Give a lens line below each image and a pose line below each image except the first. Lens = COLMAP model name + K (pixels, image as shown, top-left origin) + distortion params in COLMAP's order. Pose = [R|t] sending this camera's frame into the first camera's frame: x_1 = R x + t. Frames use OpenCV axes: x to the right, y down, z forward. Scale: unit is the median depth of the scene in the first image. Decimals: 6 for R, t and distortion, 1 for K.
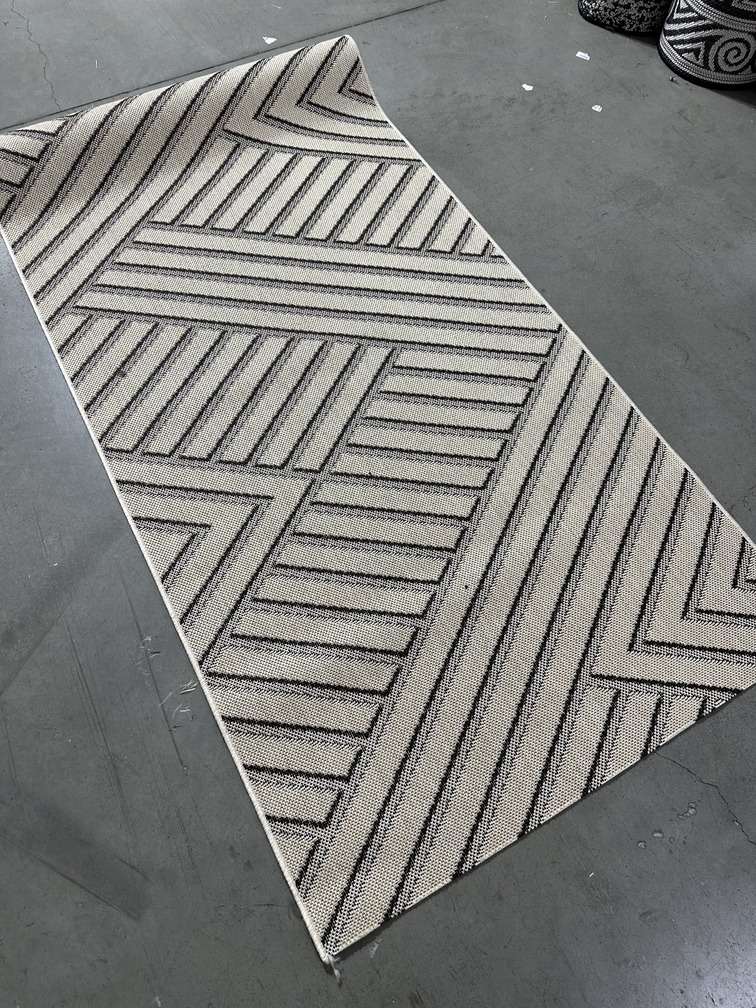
lens RADIAL K [[712.5, 0, 372.2], [0, 712.5, 503.4], [0, 0, 1]] dist [0.024965, -0.034720]
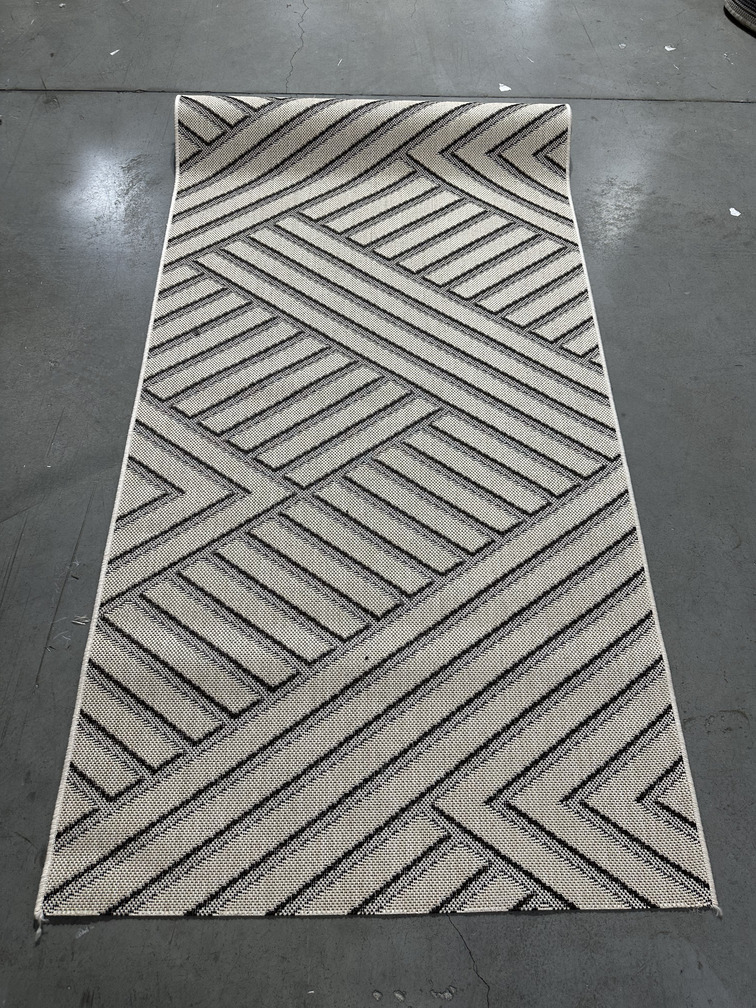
lens RADIAL K [[712.5, 0, 377.9], [0, 712.5, 504.4], [0, 0, 1]] dist [0.024965, -0.034720]
pose [[0.879693, 0.414361, -0.233335, 0.278639], [-0.422039, 0.906390, 0.018463, -0.093757], [0.219143, 0.082234, 0.972221, 0.047146]]
